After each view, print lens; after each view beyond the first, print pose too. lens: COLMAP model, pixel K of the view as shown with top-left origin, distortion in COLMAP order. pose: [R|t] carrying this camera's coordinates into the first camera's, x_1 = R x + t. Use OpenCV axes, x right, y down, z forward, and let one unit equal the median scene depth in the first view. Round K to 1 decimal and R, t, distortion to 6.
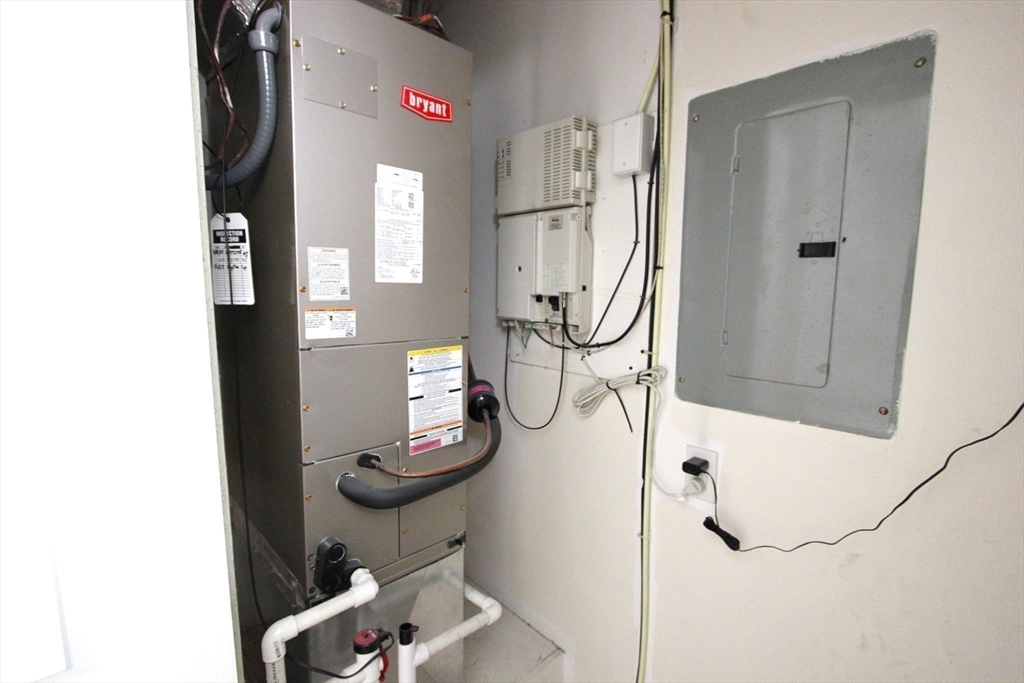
lens RADIAL K [[479.1, 0, 510.5], [0, 479.1, 343.0], [0, 0, 1]] dist [-0.015399, 0.000548]
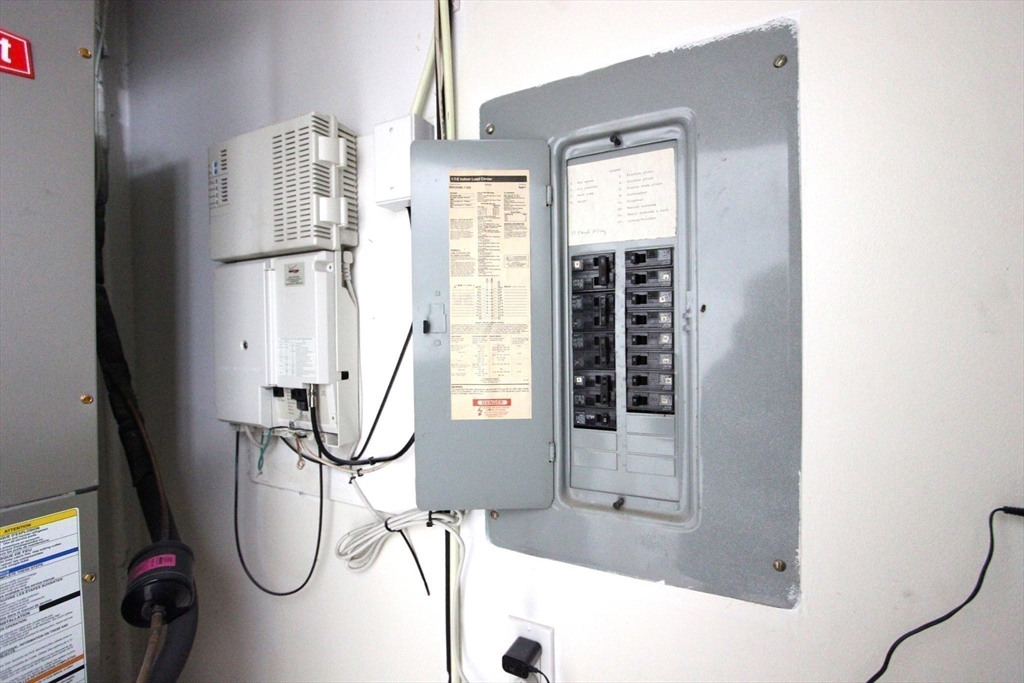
lens RADIAL K [[479.1, 0, 512.7], [0, 479.1, 338.8], [0, 0, 1]] dist [-0.015399, 0.000548]
pose [[0.941655, -0.022117, 0.335852, 0.159964], [0.060205, 0.992814, -0.103419, -0.087872], [-0.331151, 0.117605, 0.936220, 0.335618]]
